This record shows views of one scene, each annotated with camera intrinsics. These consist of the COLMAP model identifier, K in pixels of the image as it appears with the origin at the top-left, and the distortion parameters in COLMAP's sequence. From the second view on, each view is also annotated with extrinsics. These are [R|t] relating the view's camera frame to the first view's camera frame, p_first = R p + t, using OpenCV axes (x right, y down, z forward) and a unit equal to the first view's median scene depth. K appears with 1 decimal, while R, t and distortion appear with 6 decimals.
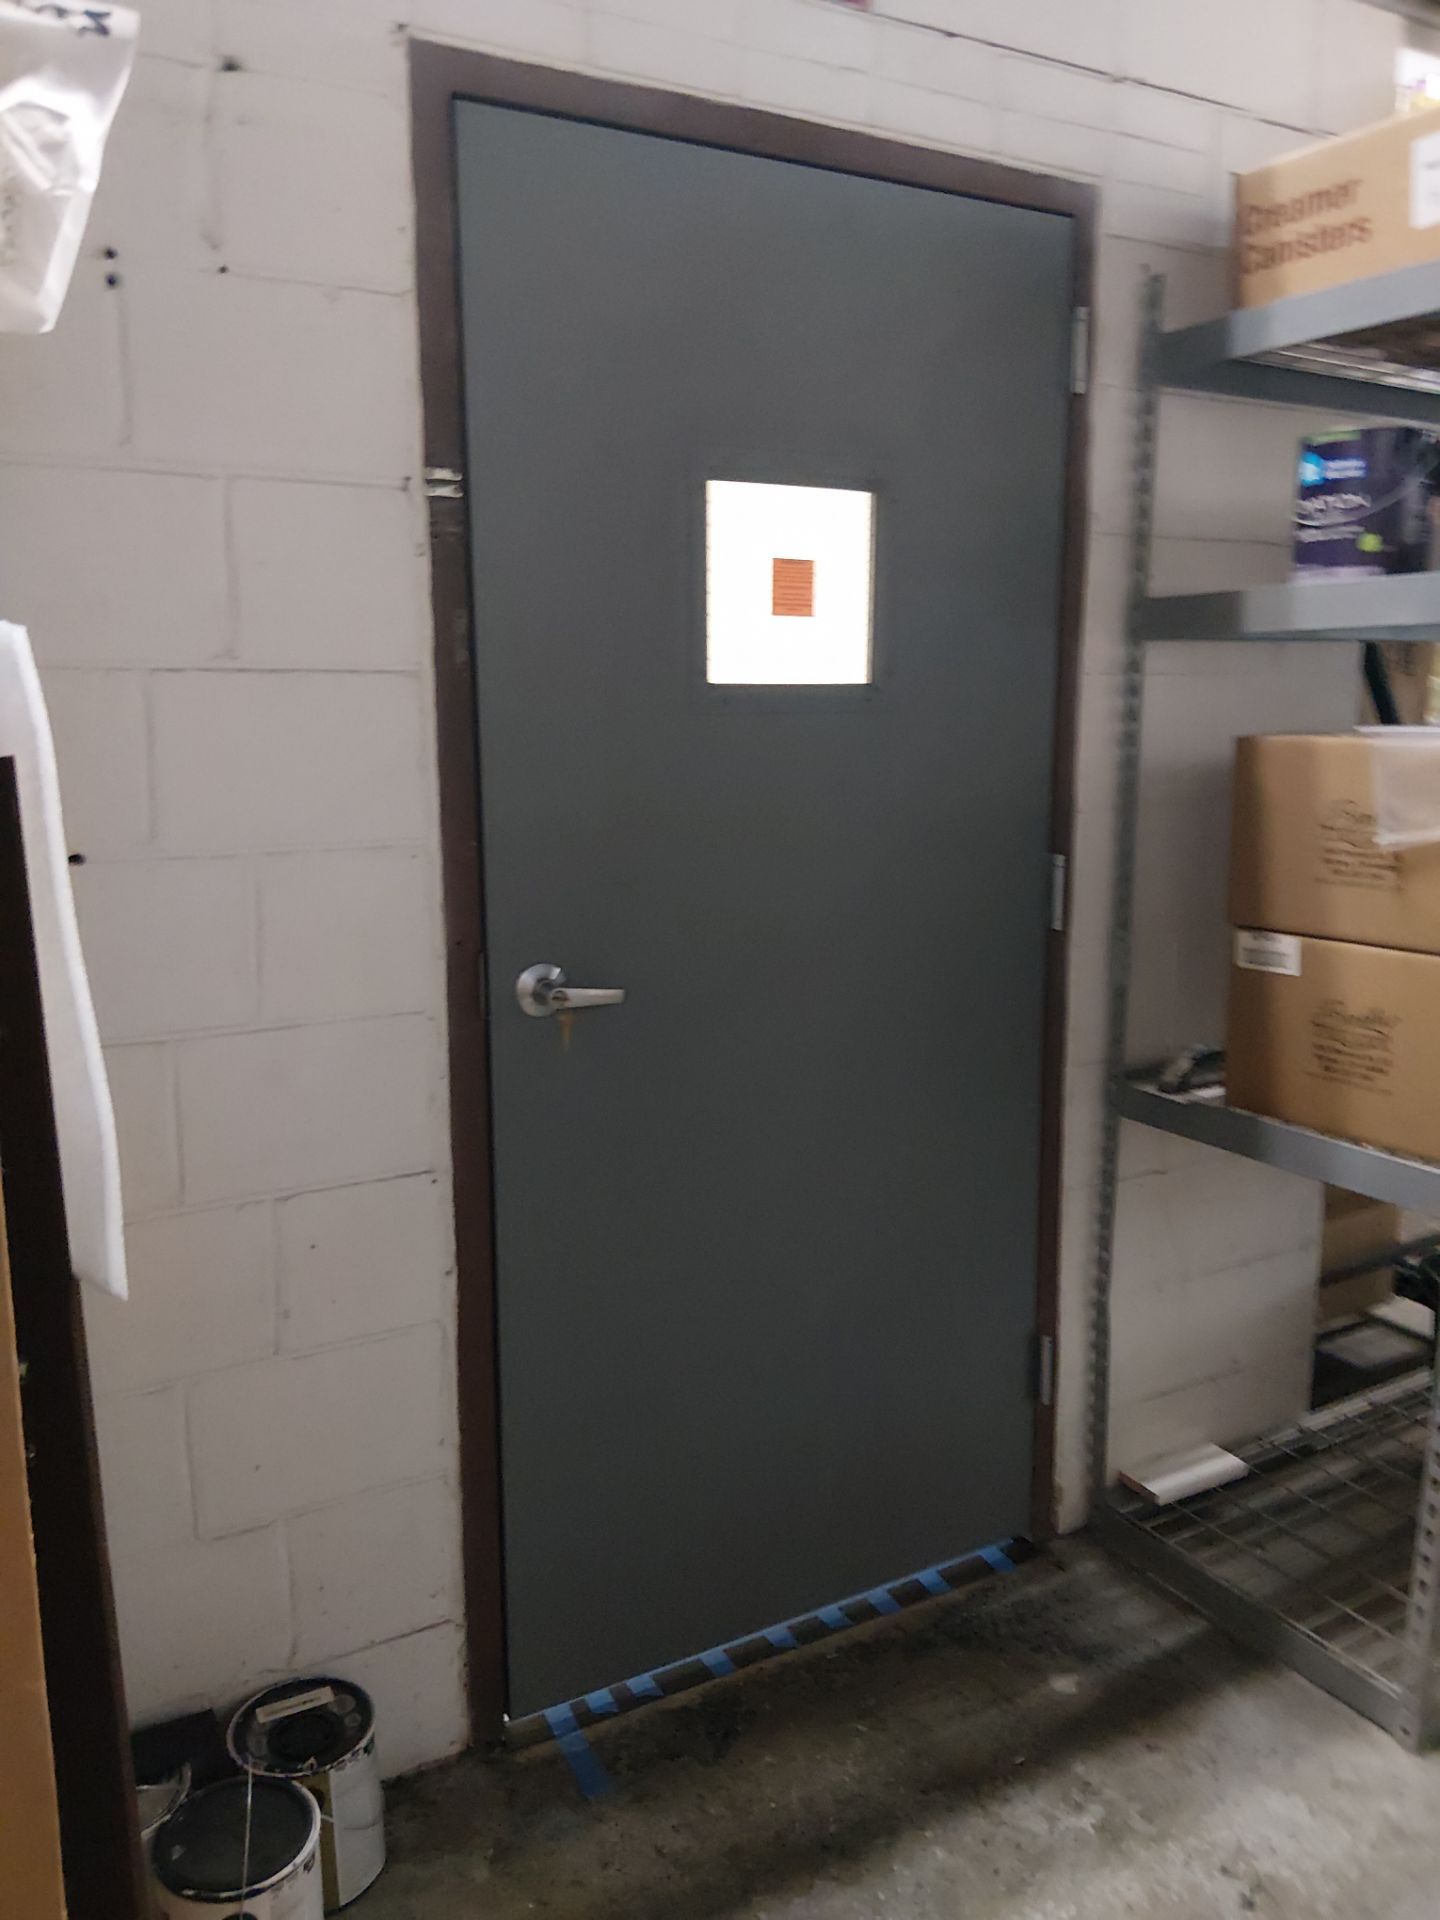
lens RADIAL K [[1468.9, 0, 720.0], [0, 1468.9, 960.0], [0, 0, 1]] dist [0.046258, -0.076781]
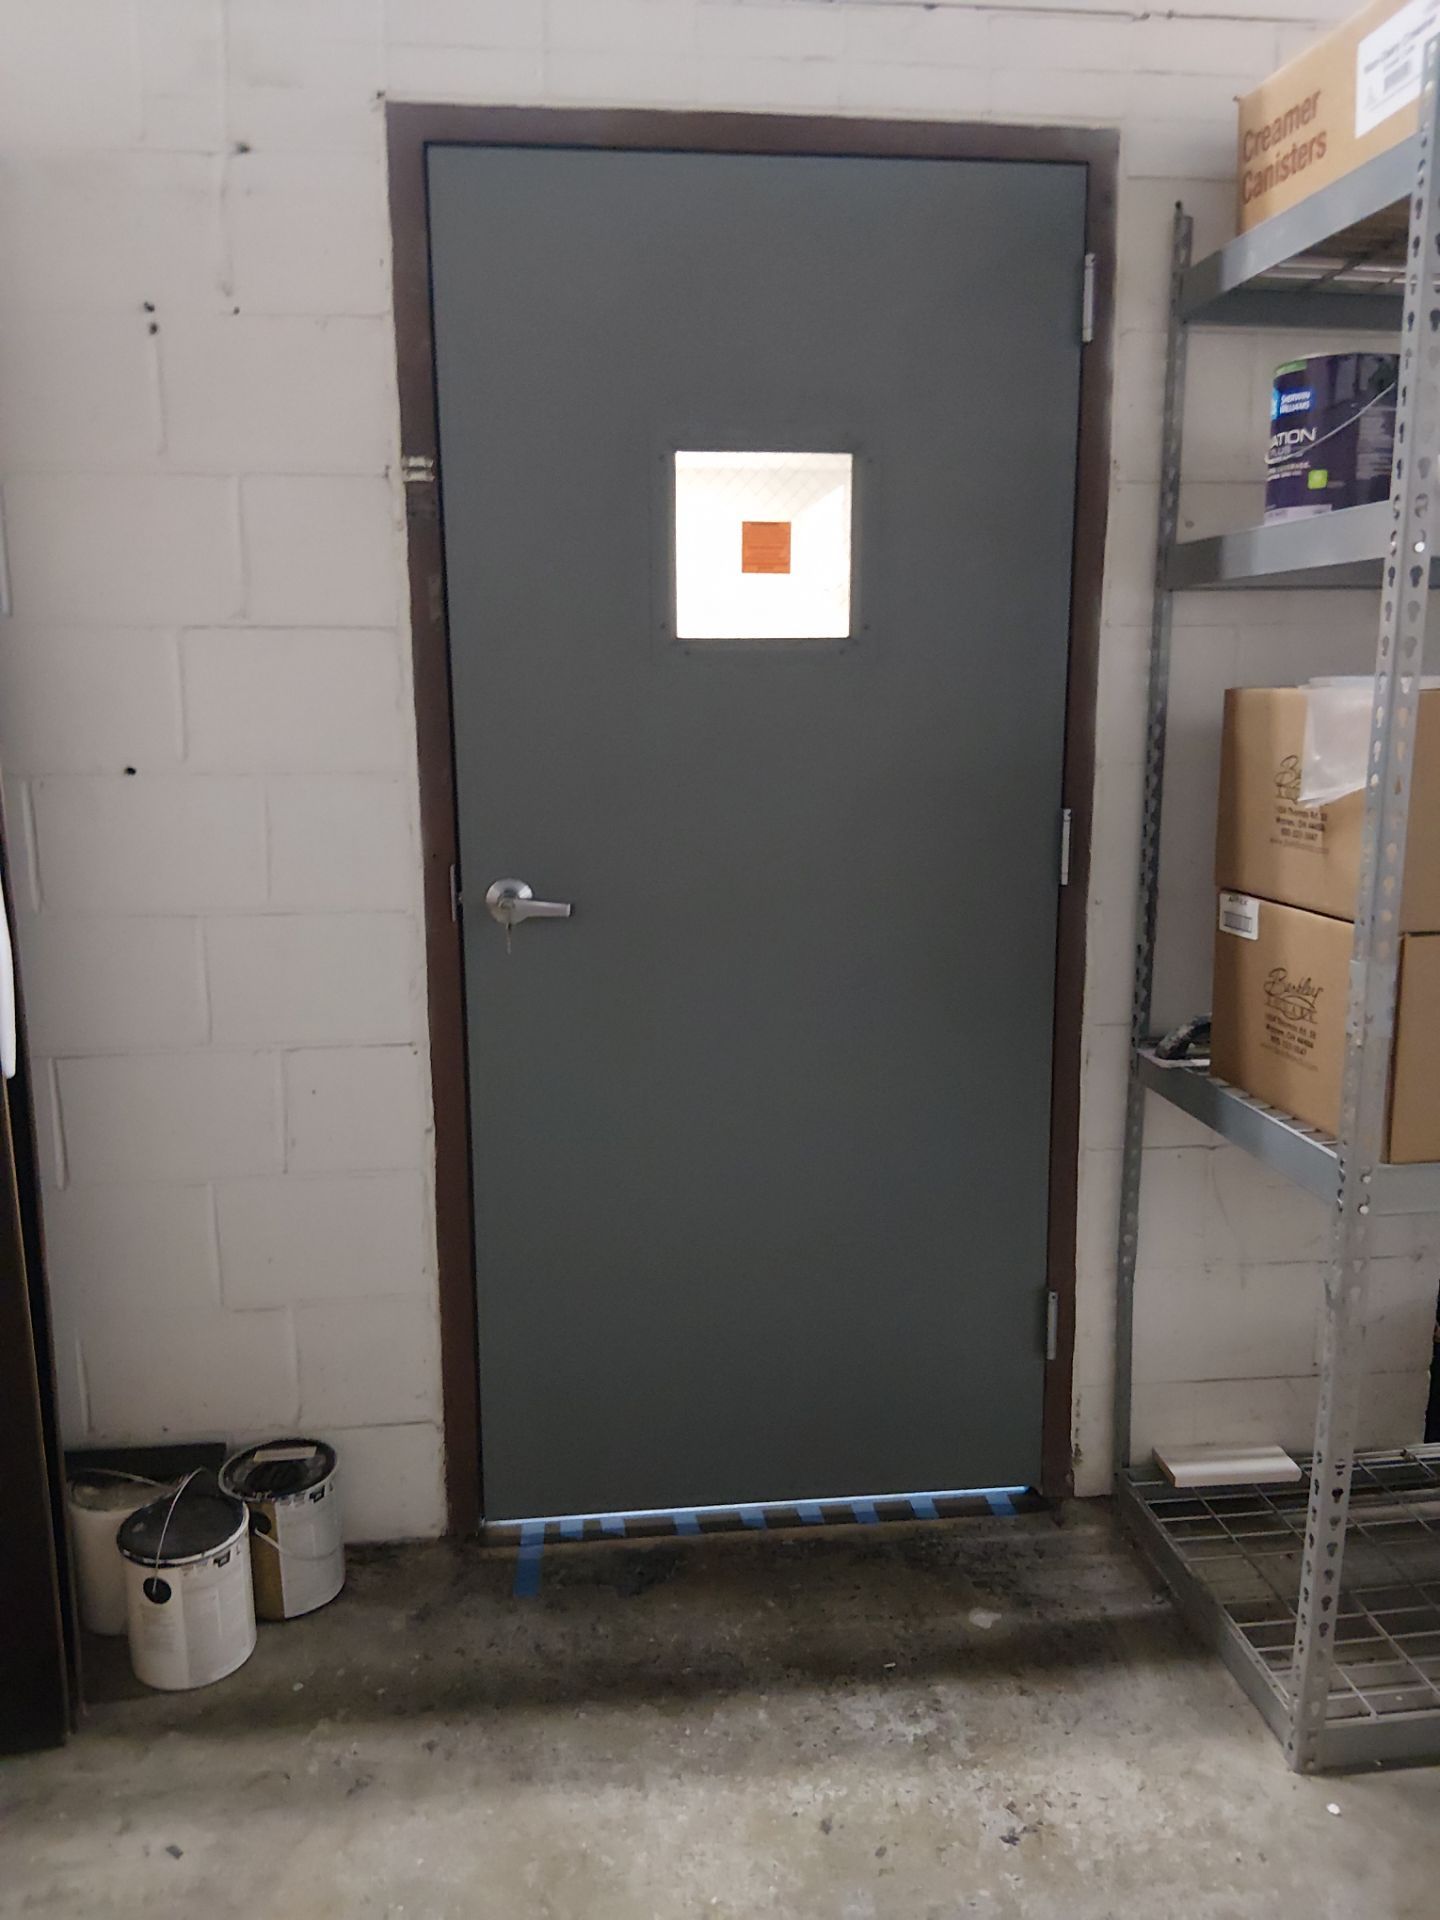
lens RADIAL K [[1457.1, 0, 720.0], [0, 1457.1, 960.0], [0, 0, 1]] dist [0.065271, -0.110788]
pose [[0.918537, 0.076185, -0.387924, 0.464137], [-0.069915, 0.997093, 0.030272, 0.019452], [0.389103, -0.000684, 0.921194, -0.006318]]
